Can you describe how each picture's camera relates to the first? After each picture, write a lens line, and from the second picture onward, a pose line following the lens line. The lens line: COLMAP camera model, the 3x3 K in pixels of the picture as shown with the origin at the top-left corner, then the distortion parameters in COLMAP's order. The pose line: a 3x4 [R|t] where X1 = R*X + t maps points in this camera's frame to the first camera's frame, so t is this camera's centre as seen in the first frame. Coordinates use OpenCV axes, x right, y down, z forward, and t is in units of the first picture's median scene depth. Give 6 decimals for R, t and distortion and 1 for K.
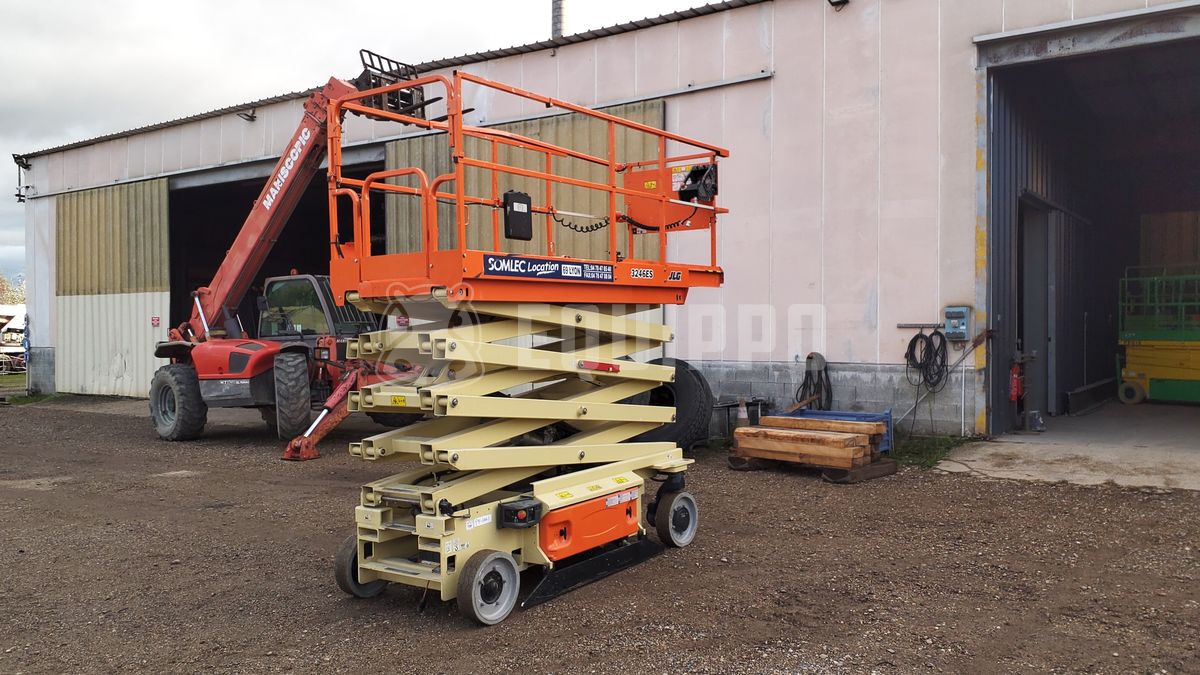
lens RADIAL K [[957.3, 0, 615.3], [0, 957.3, 332.5], [0, 0, 1]] dist [0.167405, -0.358406]
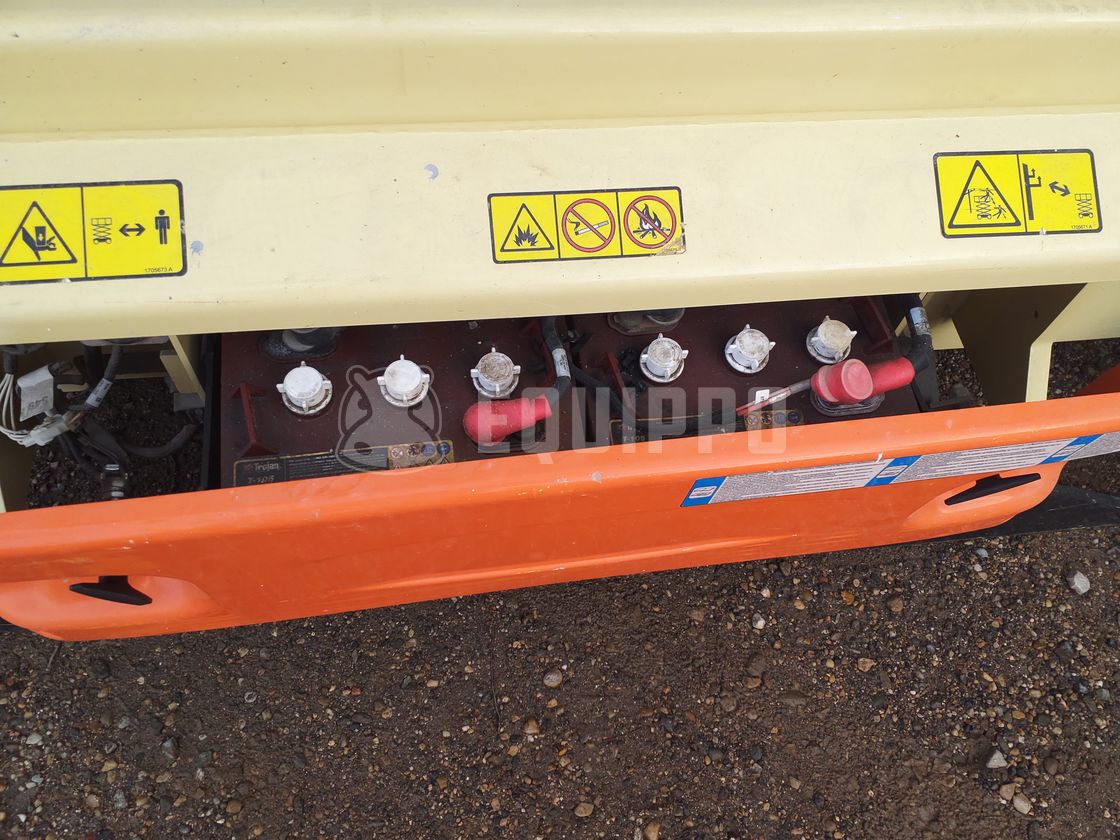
lens RADIAL K [[896.5, 0, 560.0], [0, 896.5, 420.0], [0, 0, 1]] dist [0.042952, -0.058339]
pose [[0.668035, 0.676844, -0.309213, 0.020958], [-0.103664, 0.496132, 0.862036, 0.091708], [0.736874, -0.543816, 0.401598, 0.959973]]
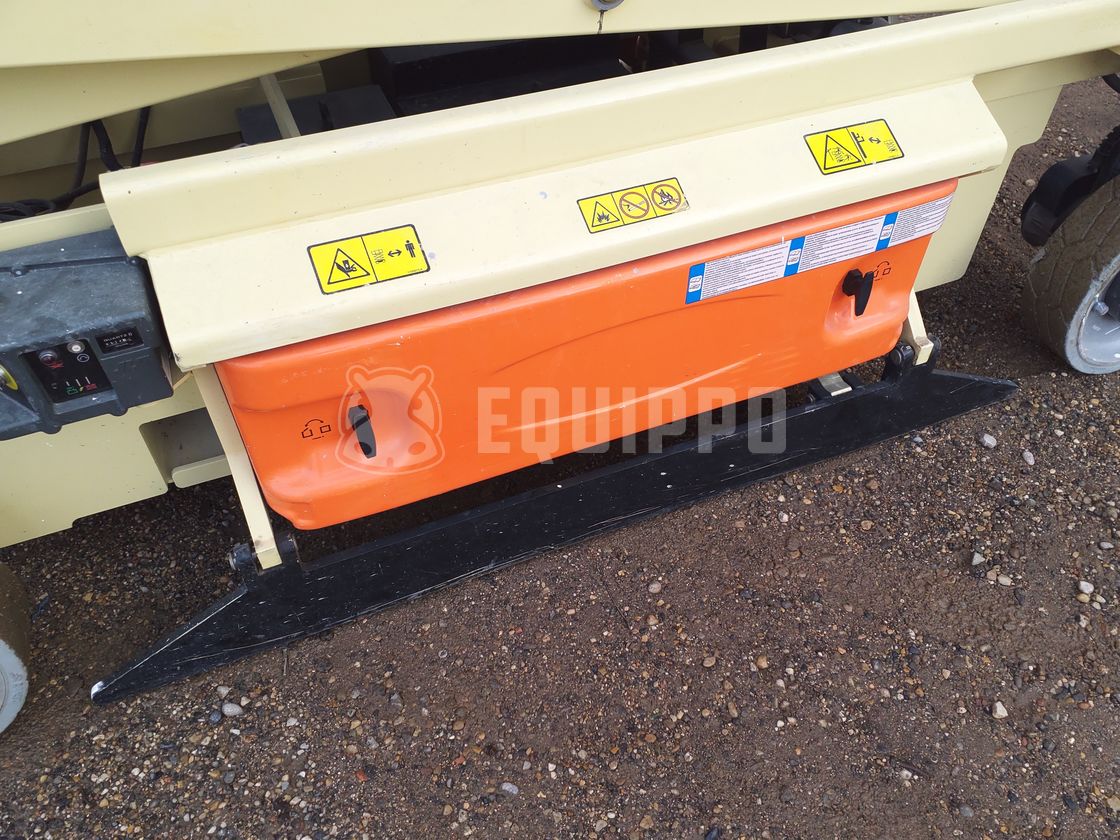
lens RADIAL K [[882.8, 0, 560.0], [0, 882.8, 420.0], [0, 0, 1]] dist [0.134651, -0.288634]
pose [[0.840822, 0.400883, -0.363745, 0.044630], [-0.022986, 0.697806, 0.715918, 0.072358], [0.540823, -0.593599, 0.595945, 0.880746]]
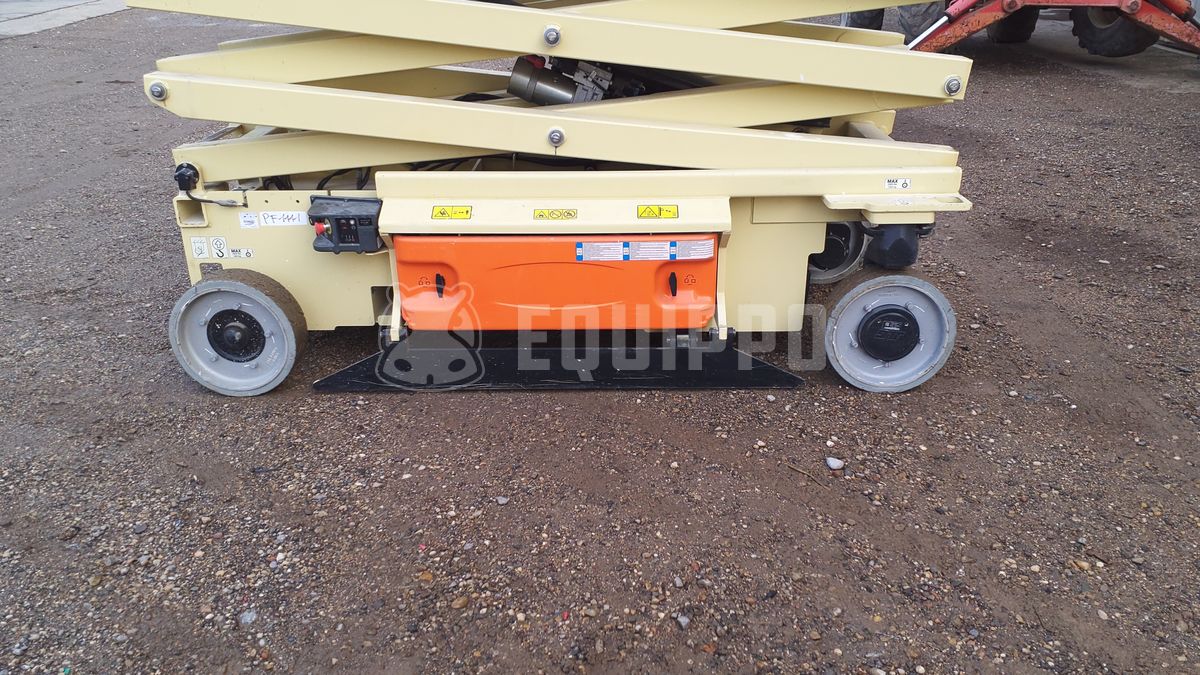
lens RADIAL K [[957.3, 0, 615.3], [0, 957.3, 332.5], [0, 0, 1]] dist [0.167405, -0.358406]
pose [[0.566108, 0.330367, -0.755235, 0.368175], [-0.014085, 0.919921, 0.391850, 0.032956], [0.824211, -0.211192, 0.525428, 0.778085]]
